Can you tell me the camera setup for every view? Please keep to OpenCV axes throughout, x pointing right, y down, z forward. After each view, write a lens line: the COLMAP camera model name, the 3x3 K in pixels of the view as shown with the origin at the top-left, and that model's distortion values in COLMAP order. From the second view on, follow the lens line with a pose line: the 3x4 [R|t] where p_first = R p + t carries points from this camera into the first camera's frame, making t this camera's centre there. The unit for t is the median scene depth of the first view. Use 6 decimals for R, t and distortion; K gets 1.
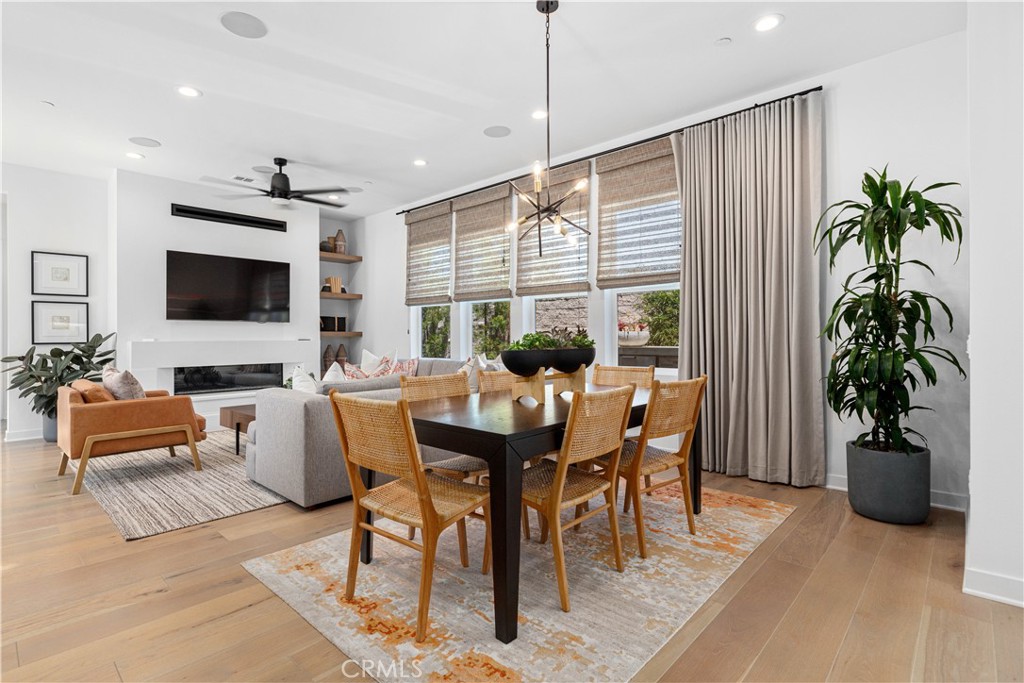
lens RADIAL K [[443.1, 0, 486.7], [0, 443.1, 336.8], [0, 0, 1]] dist [-0.003159, -0.000158]
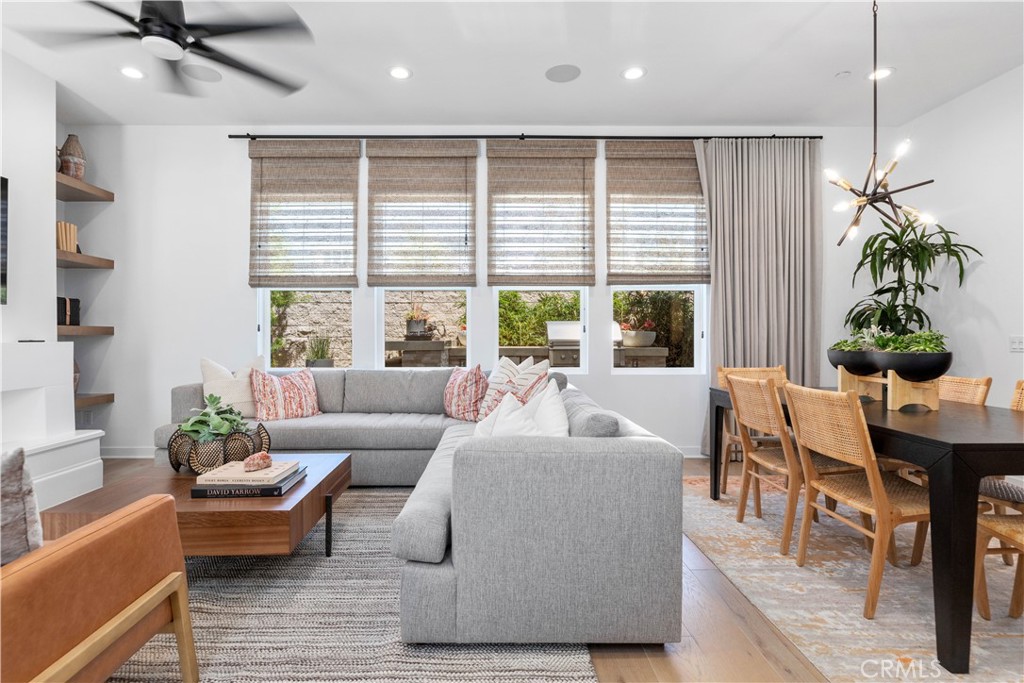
lens RADIAL K [[443.1, 0, 486.7], [0, 443.1, 336.8], [0, 0, 1]] dist [-0.003159, -0.000158]
pose [[0.749764, -0.000425, 0.661705, -0.538873], [-0.001549, 0.999996, 0.002397, -0.001250], [-0.661703, -0.002822, 0.749760, 0.476054]]
